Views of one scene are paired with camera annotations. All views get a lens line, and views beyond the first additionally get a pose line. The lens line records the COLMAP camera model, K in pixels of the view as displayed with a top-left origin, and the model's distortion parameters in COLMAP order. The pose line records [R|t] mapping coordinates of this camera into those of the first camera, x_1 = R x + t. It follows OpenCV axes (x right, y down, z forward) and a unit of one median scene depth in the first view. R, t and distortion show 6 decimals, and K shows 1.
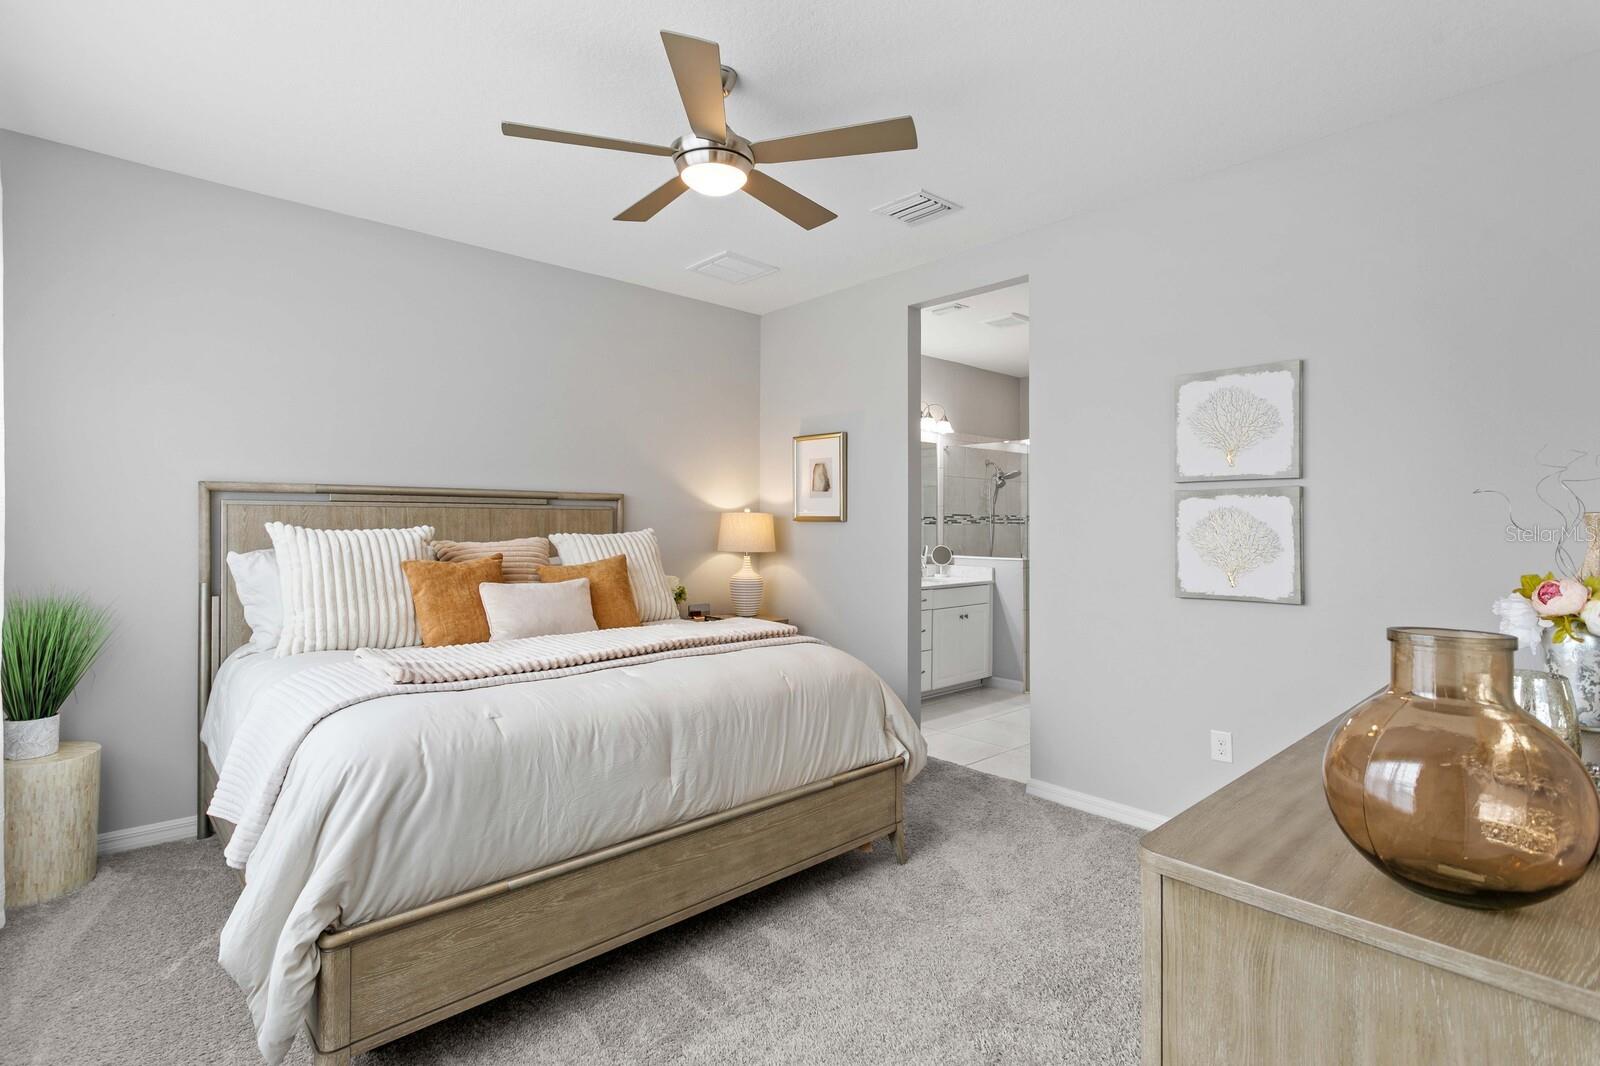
lens RADIAL K [[748.3, 0, 800.0], [0, 748.3, 533.0], [0, 0, 1]] dist [0.002937, 0.000106]
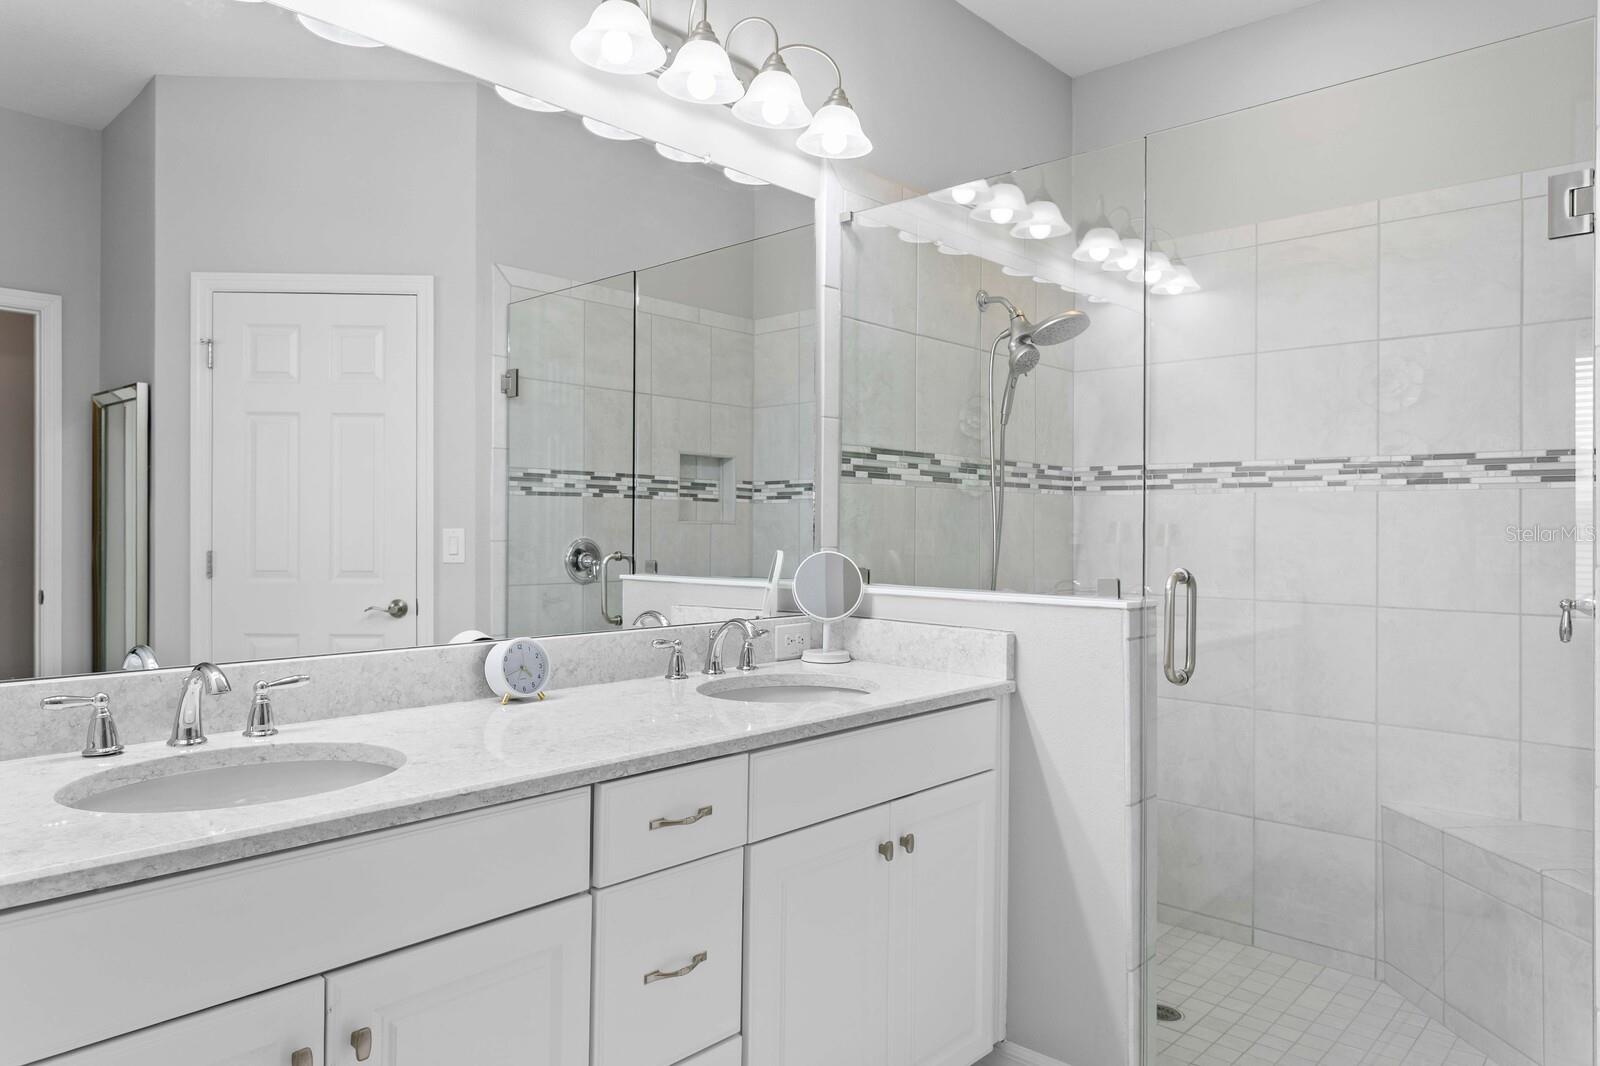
lens RADIAL K [[1007.2, 0, 778.9], [0, 1007.2, 529.1], [0, 0, 1]] dist [-0.006478, 0.000344]
pose [[0.998087, 0.001876, 0.061796, 0.143462], [-0.001528, 0.999983, -0.005682, 0.010274], [-0.061805, 0.005577, 0.998073, 0.604788]]
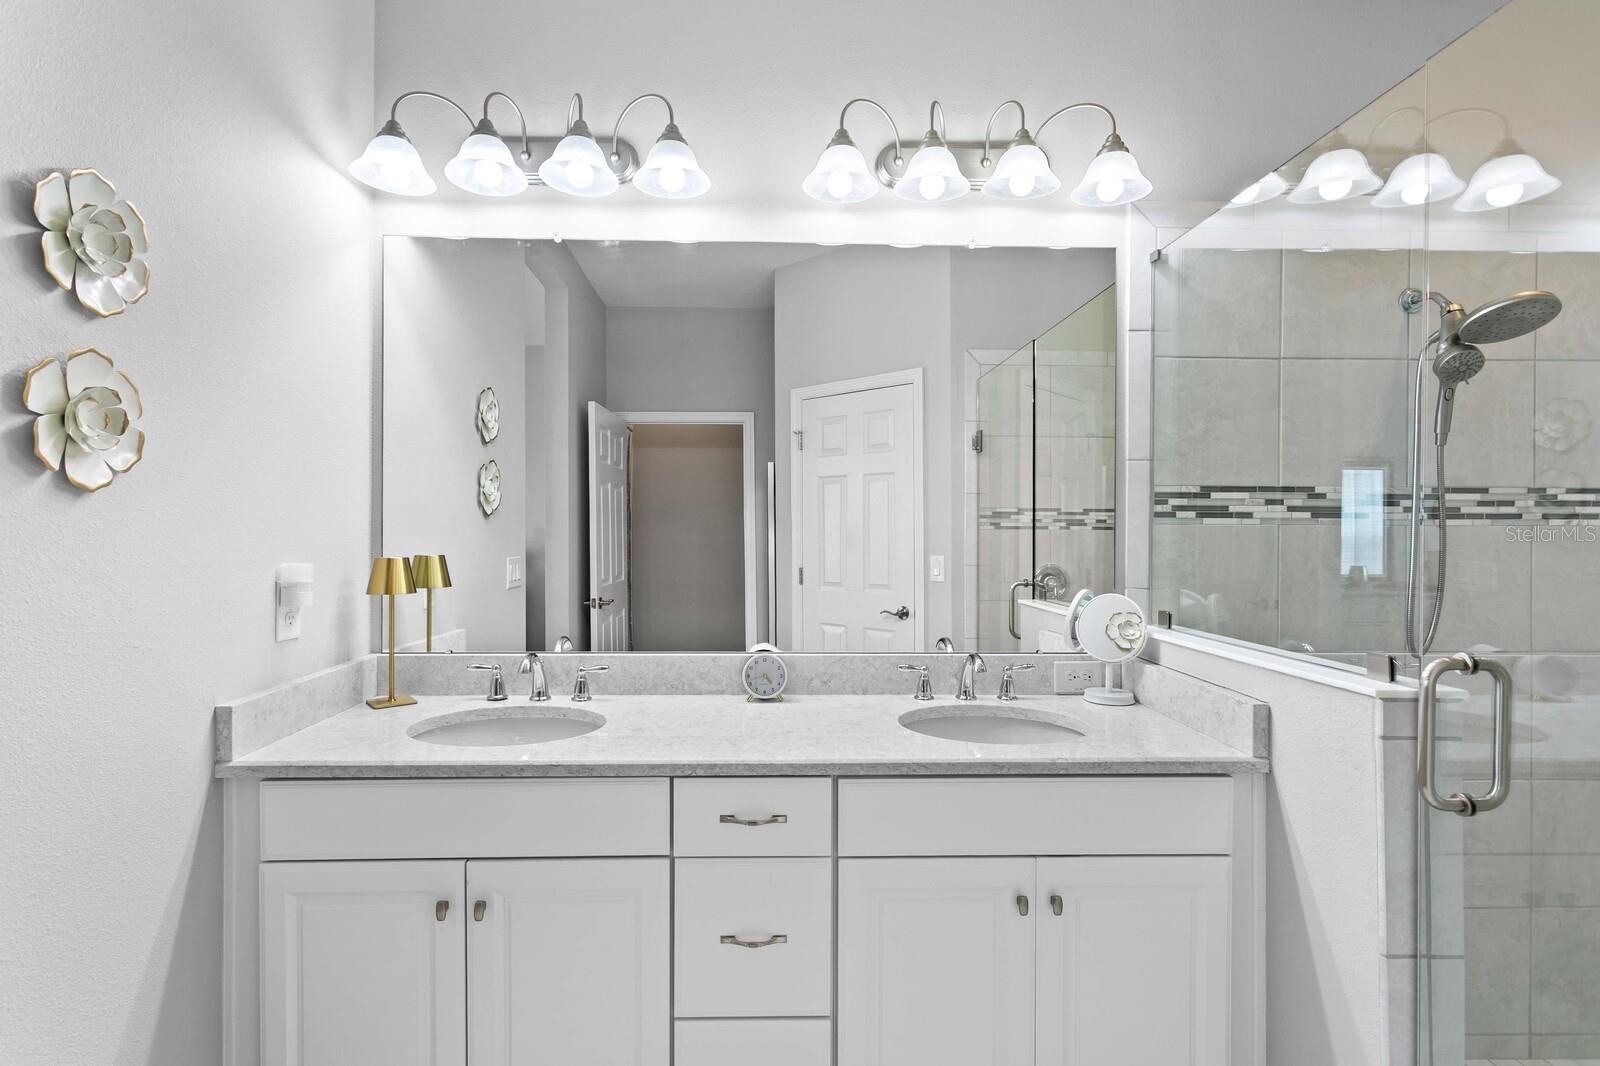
lens RADIAL K [[757.5, 0, 794.4], [0, 757.5, 546.1], [0, 0, 1]] dist [0.004675, 0.000967]
pose [[0.757886, 0.009213, -0.652322, 0.279749], [-0.006637, 0.999957, 0.006413, -0.002707], [0.652353, -0.000531, 0.757915, 0.681264]]
